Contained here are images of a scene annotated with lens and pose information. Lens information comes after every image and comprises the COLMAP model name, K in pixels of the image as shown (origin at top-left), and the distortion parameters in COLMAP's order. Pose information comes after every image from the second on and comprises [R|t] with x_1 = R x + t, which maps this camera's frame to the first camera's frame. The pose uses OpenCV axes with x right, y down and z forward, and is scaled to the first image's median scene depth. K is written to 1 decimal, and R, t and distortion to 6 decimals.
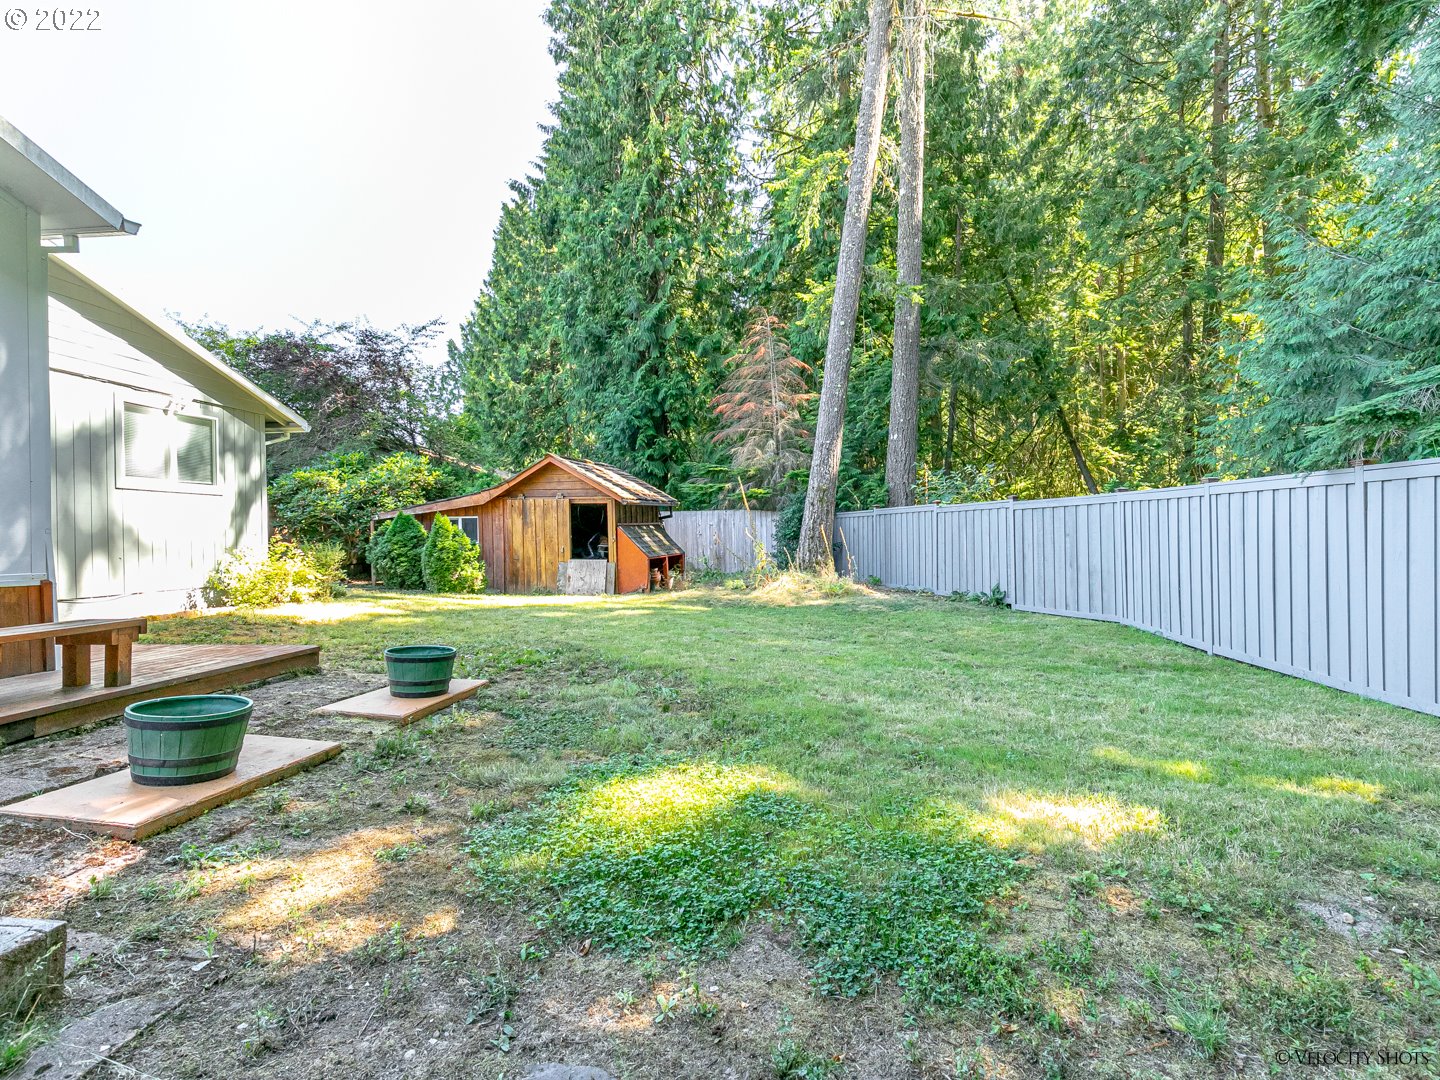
lens RADIAL K [[733.3, 0, 715.4], [0, 733.3, 535.7], [0, 0, 1]] dist [0.007588, -0.000706]
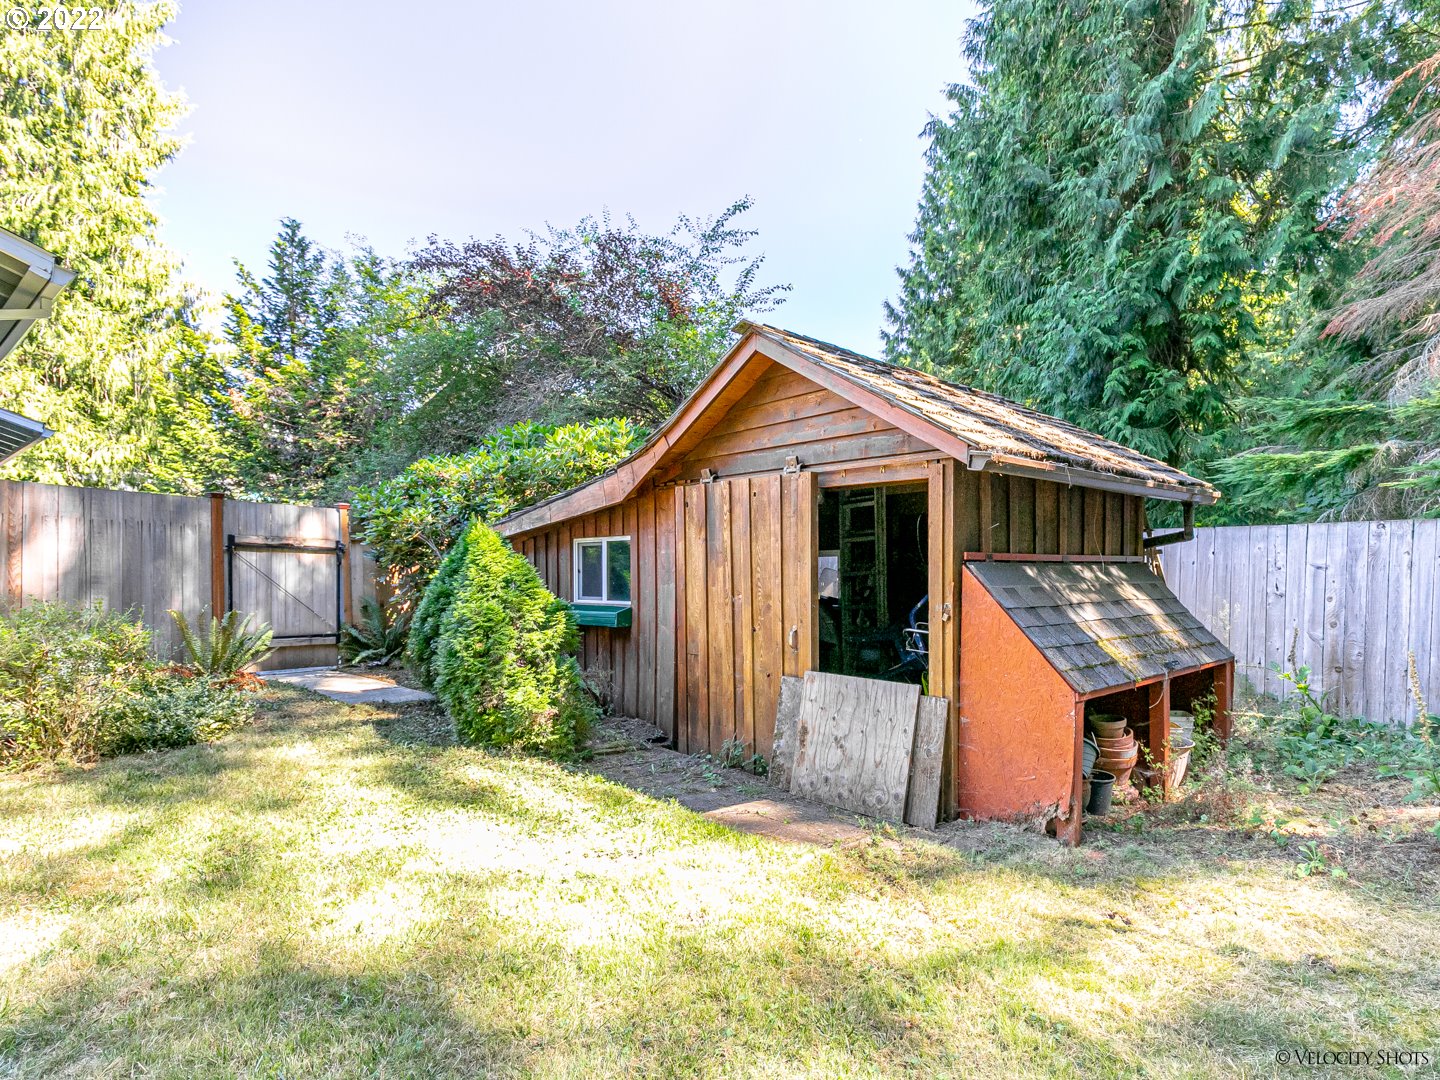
lens RADIAL K [[860.3, 0, 723.9], [0, 860.3, 624.1], [0, 0, 1]] dist [0.001585, -0.000105]
pose [[0.856285, 0.045830, -0.514466, -0.041544], [-0.020235, 0.998268, 0.055248, -0.005860], [0.516107, -0.036898, 0.855729, 0.617849]]
